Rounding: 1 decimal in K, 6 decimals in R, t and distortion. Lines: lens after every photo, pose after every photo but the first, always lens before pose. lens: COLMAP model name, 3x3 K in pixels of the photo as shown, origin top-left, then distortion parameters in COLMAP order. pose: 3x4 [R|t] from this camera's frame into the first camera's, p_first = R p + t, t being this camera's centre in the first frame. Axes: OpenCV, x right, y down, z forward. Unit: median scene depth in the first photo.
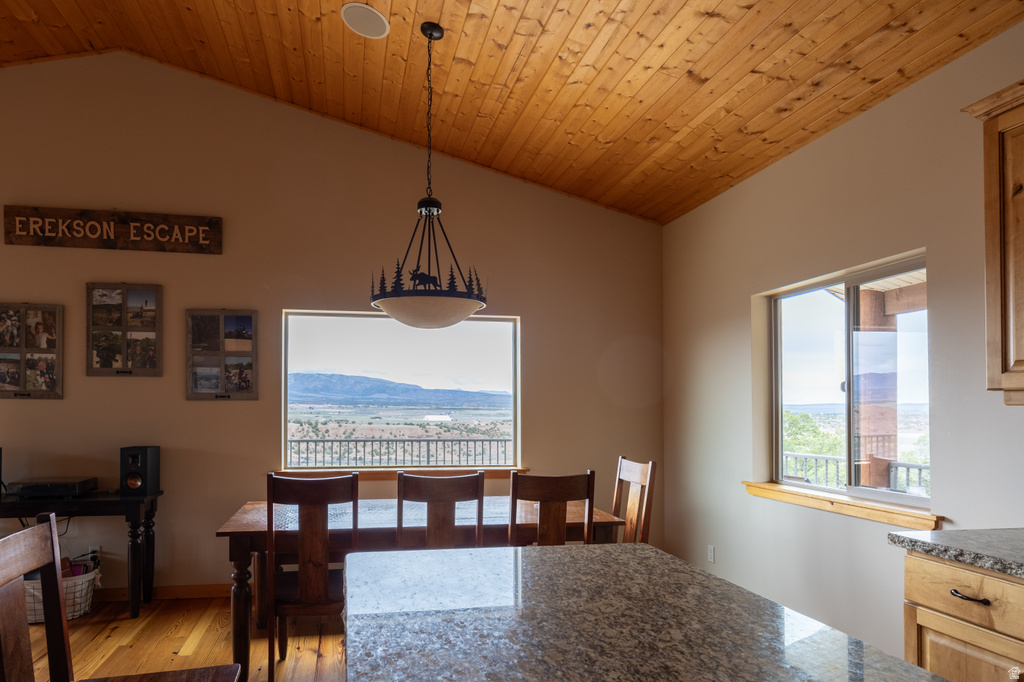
lens RADIAL K [[609.9, 0, 443.5], [0, 609.9, 400.7], [0, 0, 1]] dist [0.013770, -0.004129]
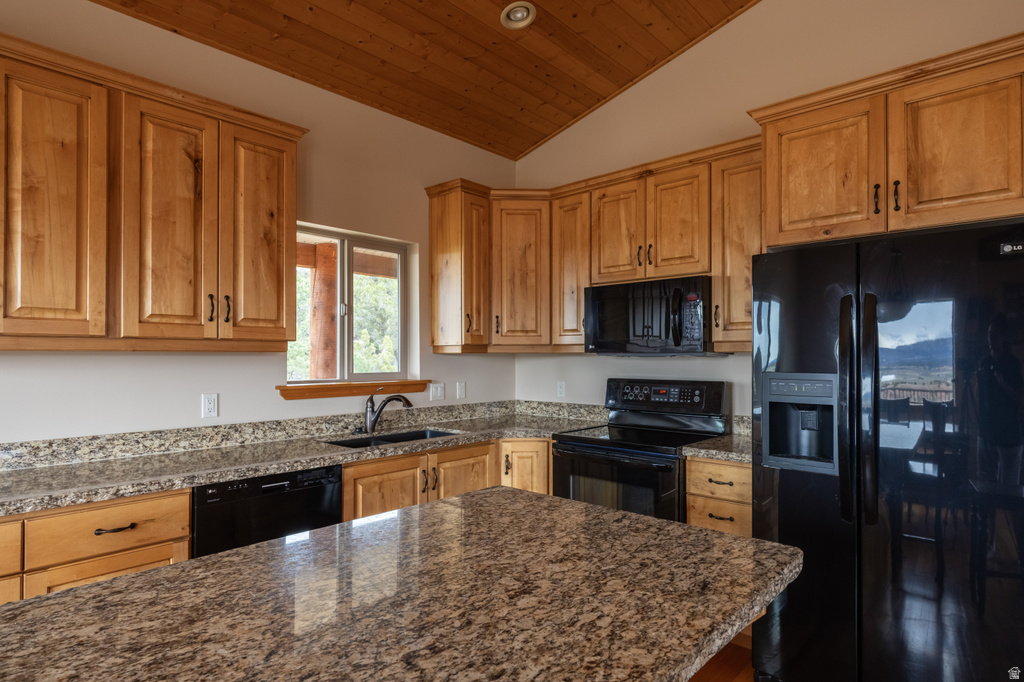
lens RADIAL K [[570.0, 0, 515.0], [0, 570.0, 351.0], [0, 0, 1]] dist [0.007267, -0.000996]
pose [[-0.618910, 0.008851, 0.785412, -0.160712], [-0.009929, 0.999768, -0.019090, 0.008219], [-0.785399, -0.019613, -0.618679, 0.407489]]
